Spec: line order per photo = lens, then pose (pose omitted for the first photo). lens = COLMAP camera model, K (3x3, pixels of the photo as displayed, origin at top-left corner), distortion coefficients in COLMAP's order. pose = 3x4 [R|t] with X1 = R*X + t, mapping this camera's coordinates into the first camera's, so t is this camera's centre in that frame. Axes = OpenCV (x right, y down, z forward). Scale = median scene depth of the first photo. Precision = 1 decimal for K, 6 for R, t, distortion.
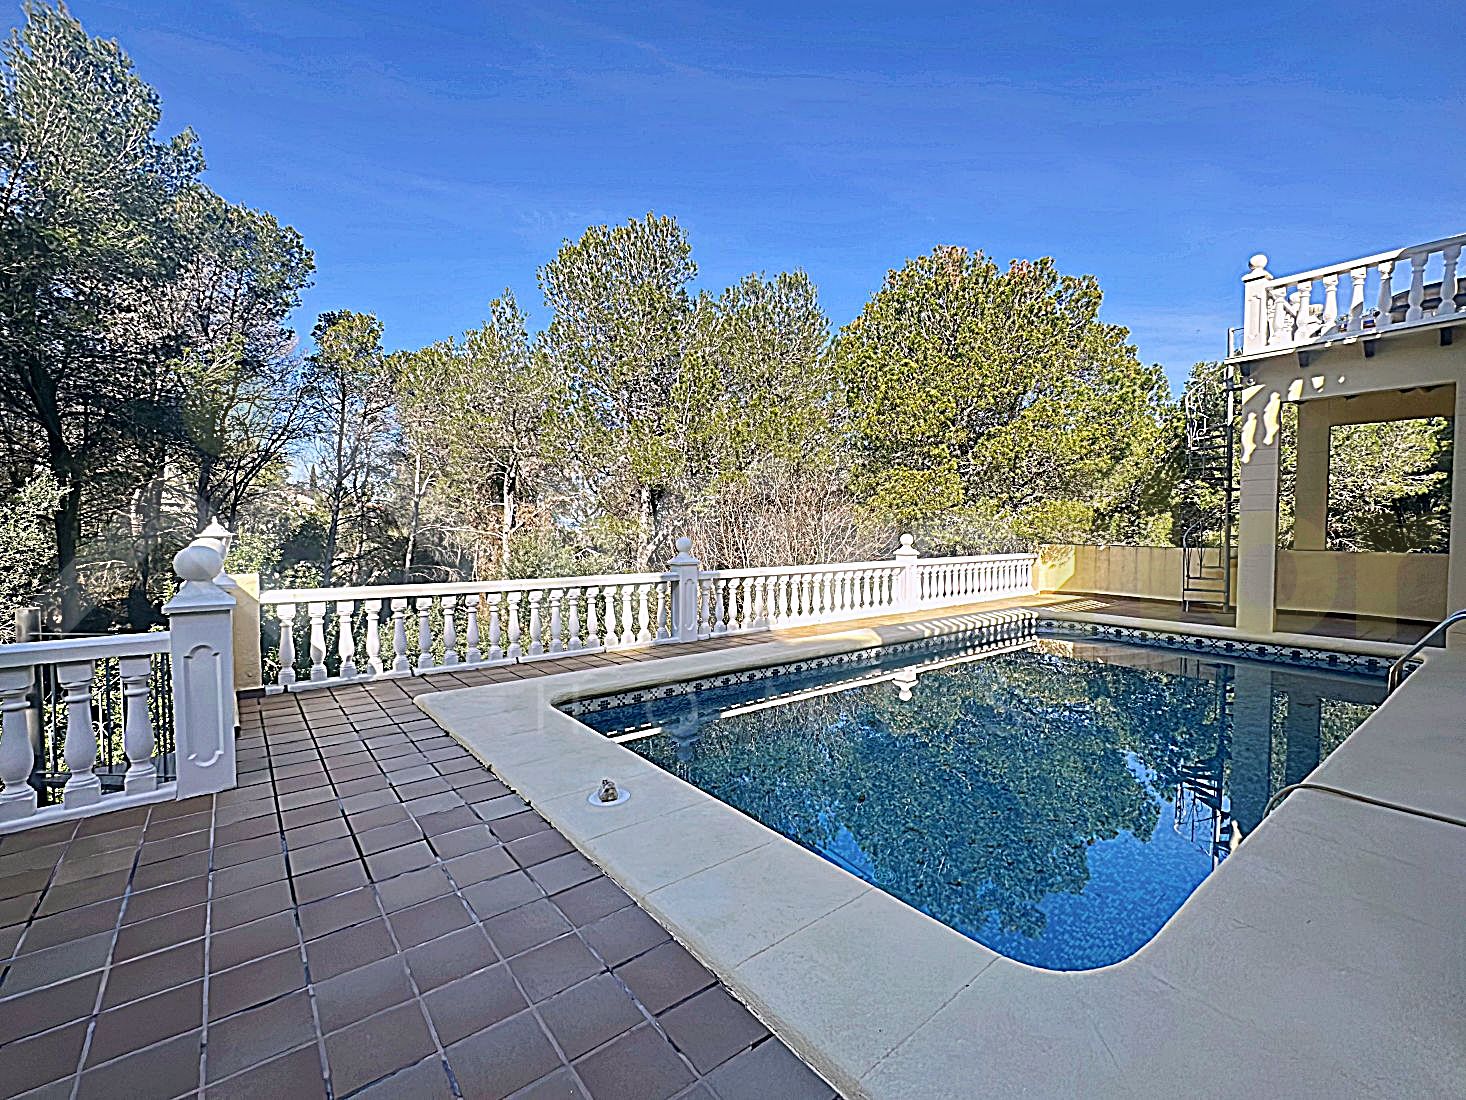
lens RADIAL K [[645.8, 0, 731.2], [0, 645.8, 544.2], [0, 0, 1]] dist [0.003573, -0.002404]
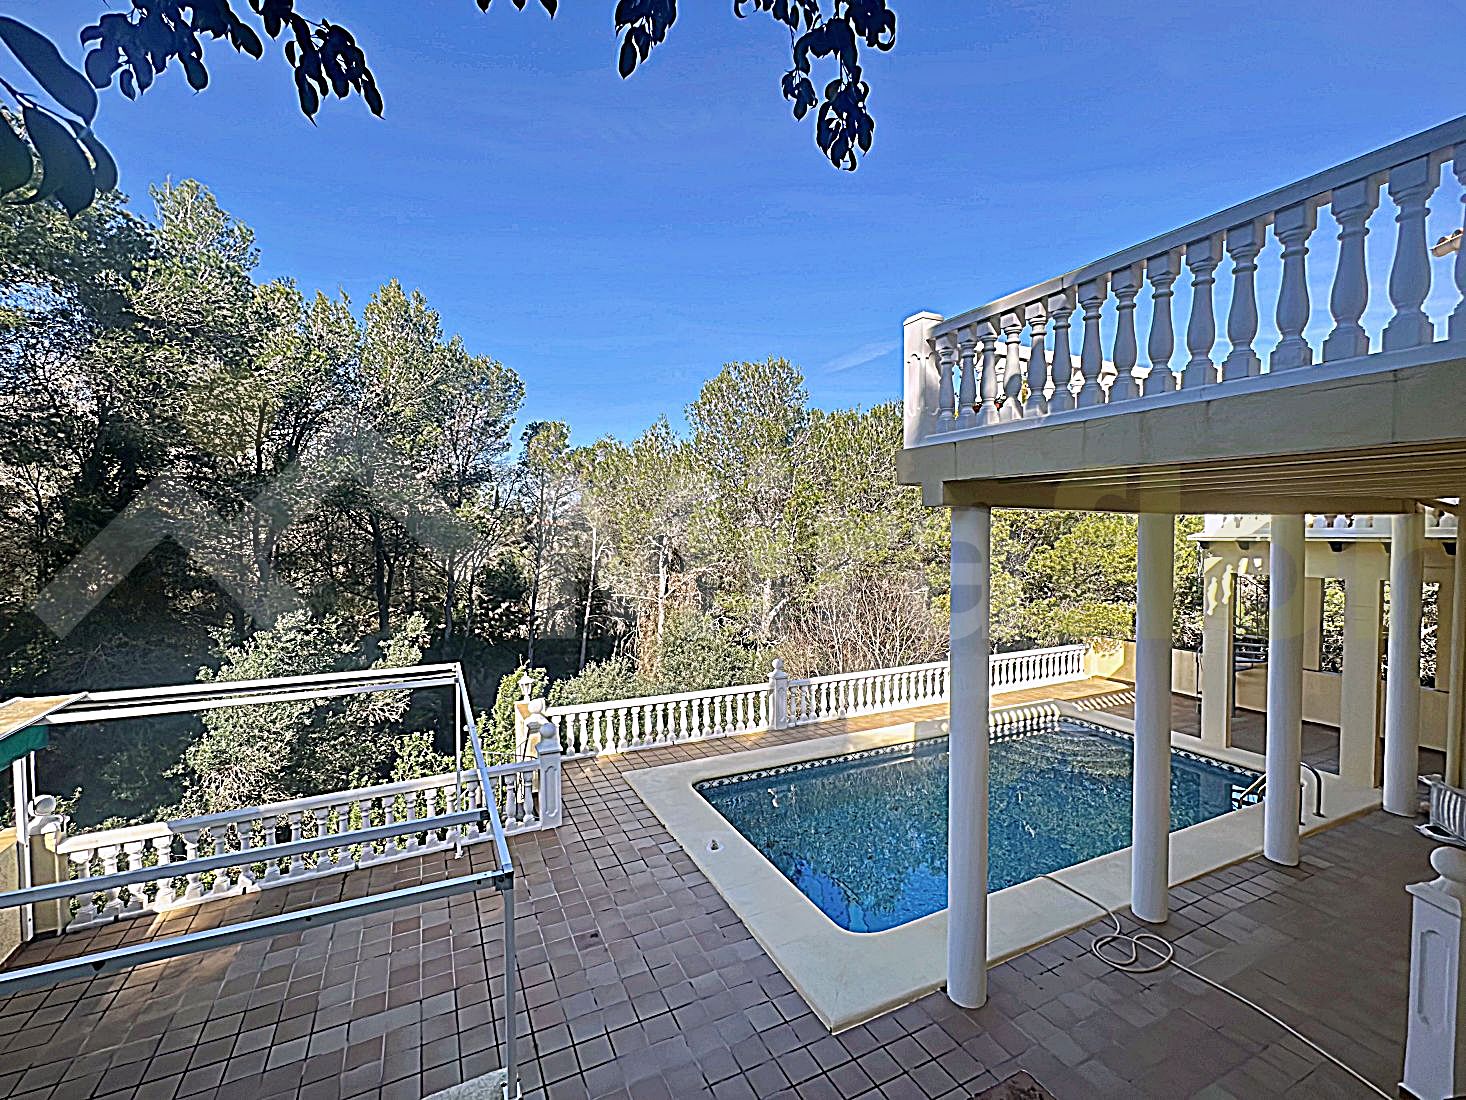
lens RADIAL K [[645.8, 0, 733.4], [0, 645.8, 546.8], [0, 0, 1]] dist [0.003573, -0.002404]
pose [[0.976937, 0.004515, -0.213478, 0.136660], [-0.003873, 0.999987, 0.003427, -0.260212], [0.213491, -0.002522, 0.976942, -0.465648]]
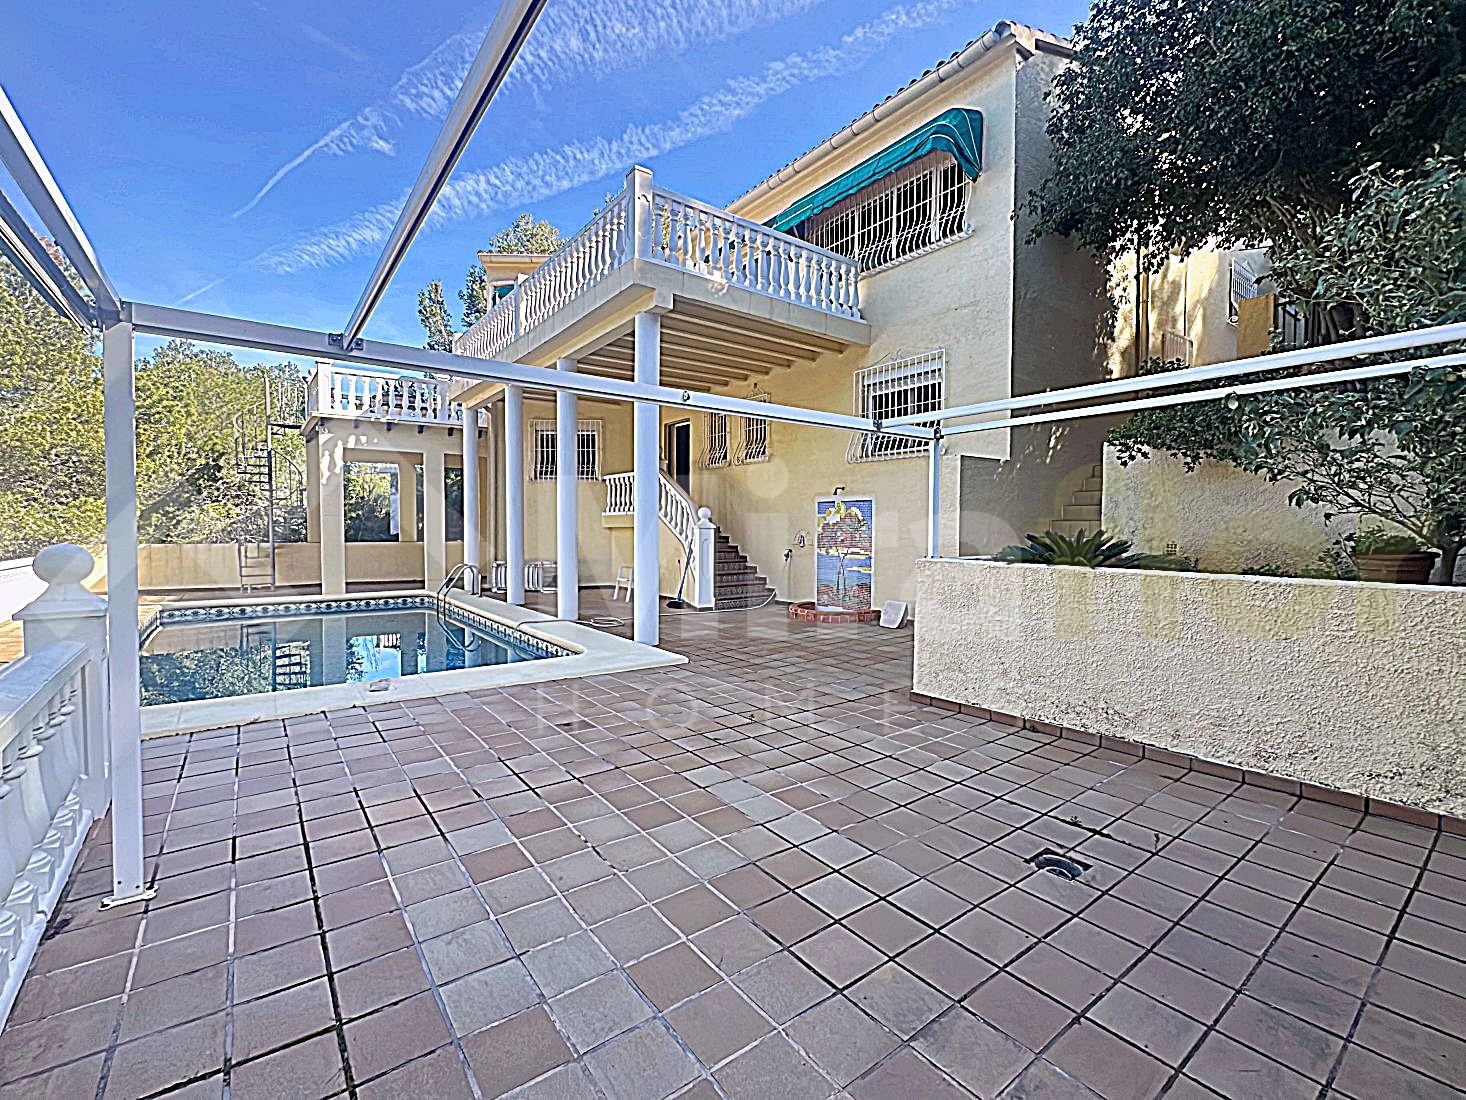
lens RADIAL K [[645.8, 0, 726.5], [0, 645.8, 556.9], [0, 0, 1]] dist [0.003573, -0.002404]
pose [[0.018969, -0.040669, 0.998993, -0.685822], [0.025529, 0.998866, 0.040179, 0.007324], [-0.999494, 0.024741, 0.019986, 0.039597]]
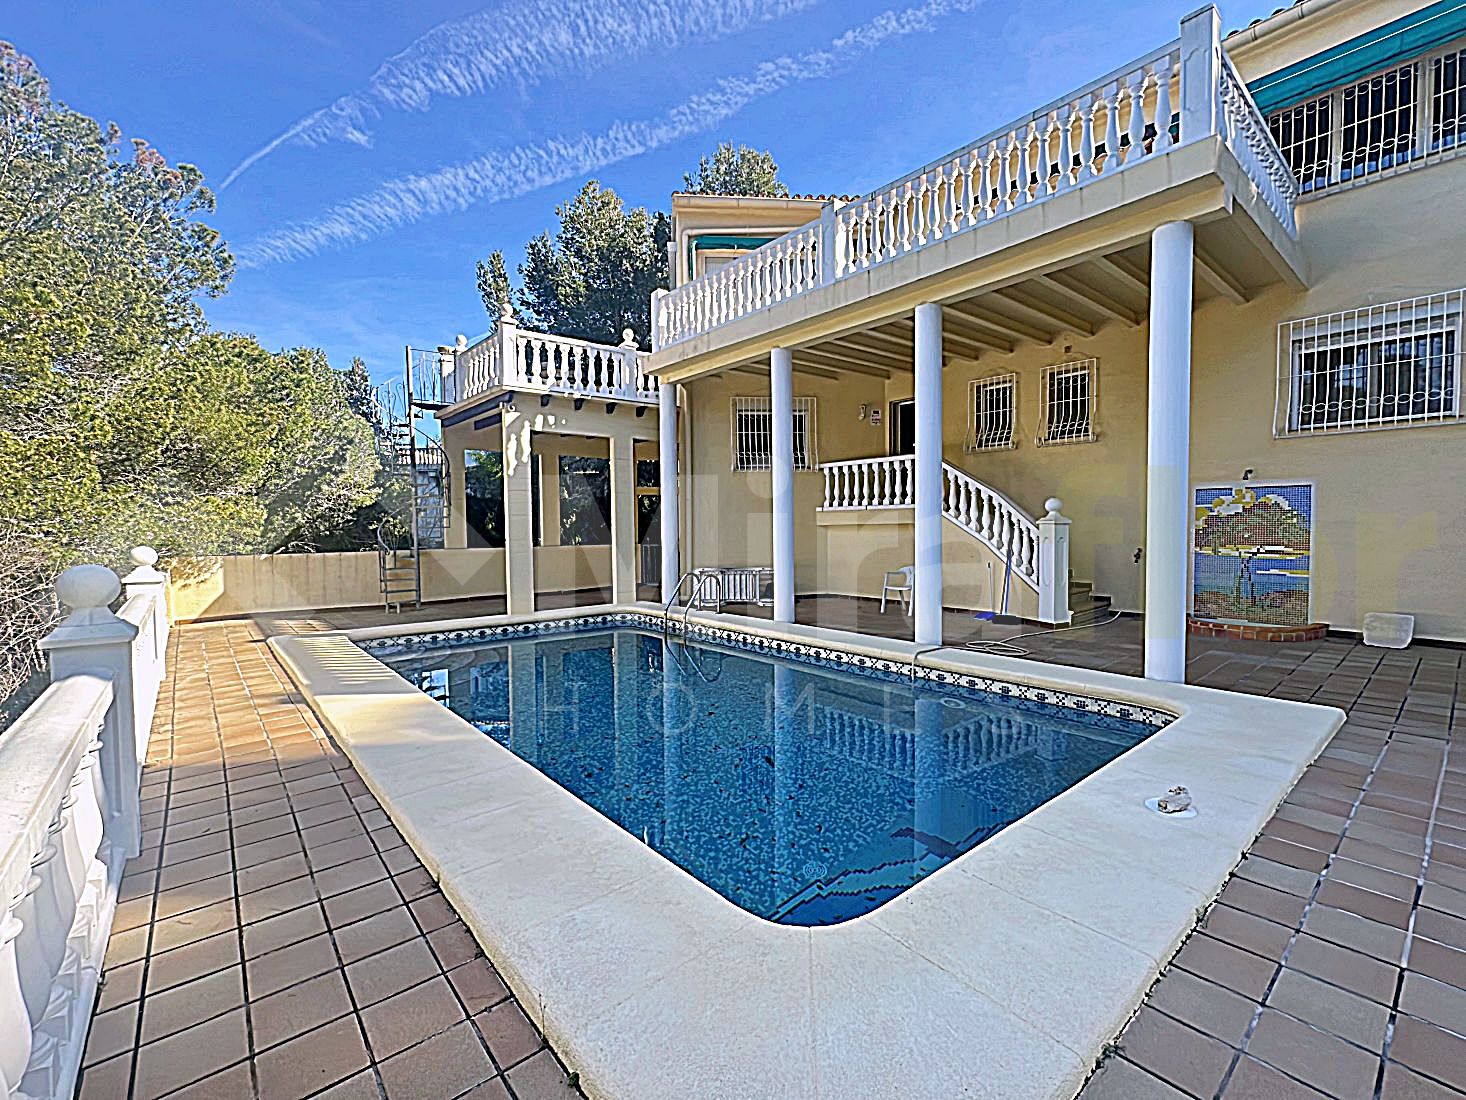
lens RADIAL K [[645.8, 0, 743.1], [0, 645.8, 537.2], [0, 0, 1]] dist [0.003573, -0.002404]
pose [[-0.044274, -0.013992, 0.998921, -0.411198], [0.039746, 0.999086, 0.015756, -0.012722], [-0.998228, 0.040400, -0.043678, 0.620414]]
